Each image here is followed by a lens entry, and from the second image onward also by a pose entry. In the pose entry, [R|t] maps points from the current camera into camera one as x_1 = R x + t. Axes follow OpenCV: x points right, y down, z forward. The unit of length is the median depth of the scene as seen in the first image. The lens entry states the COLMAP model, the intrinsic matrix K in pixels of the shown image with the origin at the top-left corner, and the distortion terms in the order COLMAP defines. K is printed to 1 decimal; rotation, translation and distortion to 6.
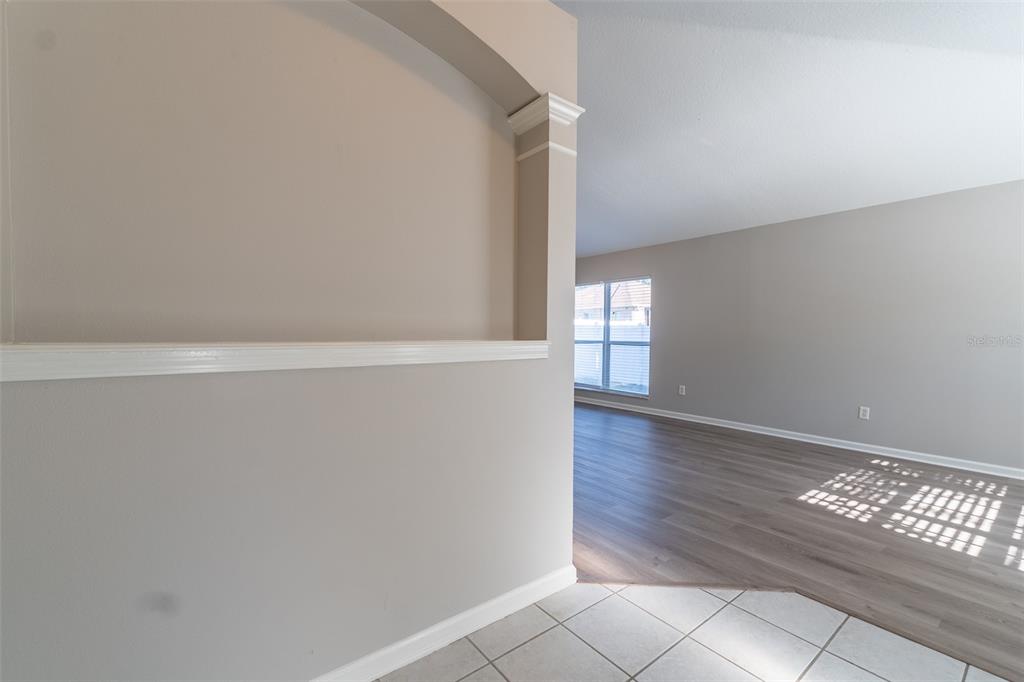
lens RADIAL K [[457.2, 0, 512.9], [0, 457.2, 336.7], [0, 0, 1]] dist [0.014683, -0.001976]
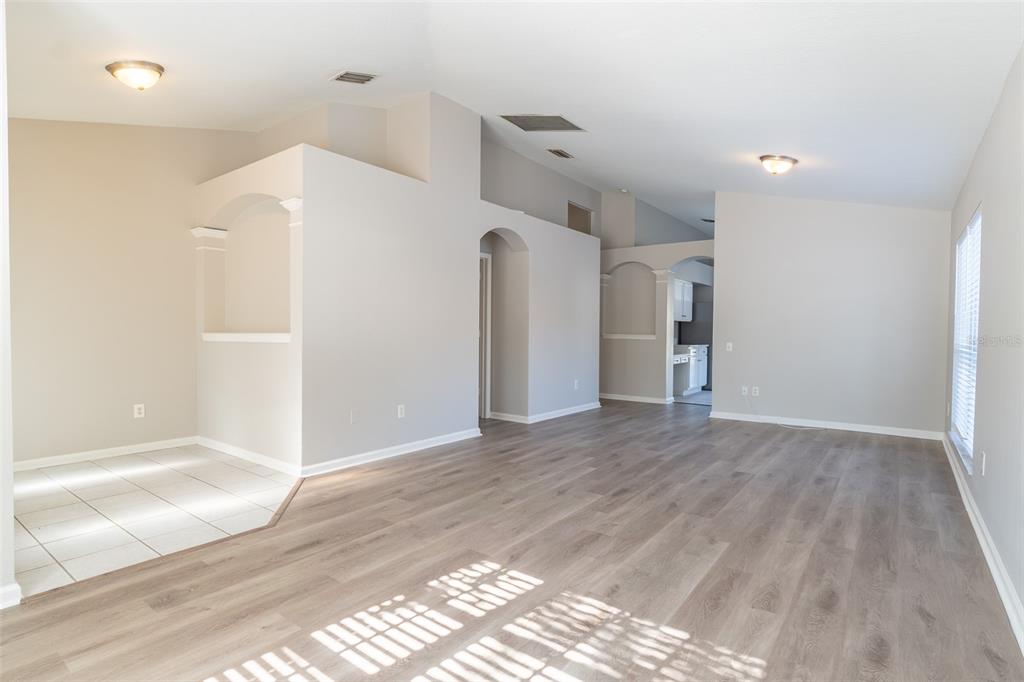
lens RADIAL K [[514.8, 0, 509.3], [0, 514.8, 338.0], [0, 0, 1]] dist [-0.010587, -0.000081]
pose [[0.246132, 0.007533, -0.969207, 1.558014], [-0.024785, 0.999692, 0.001476, 0.002386], [0.968919, 0.023659, 0.246242, 0.923743]]
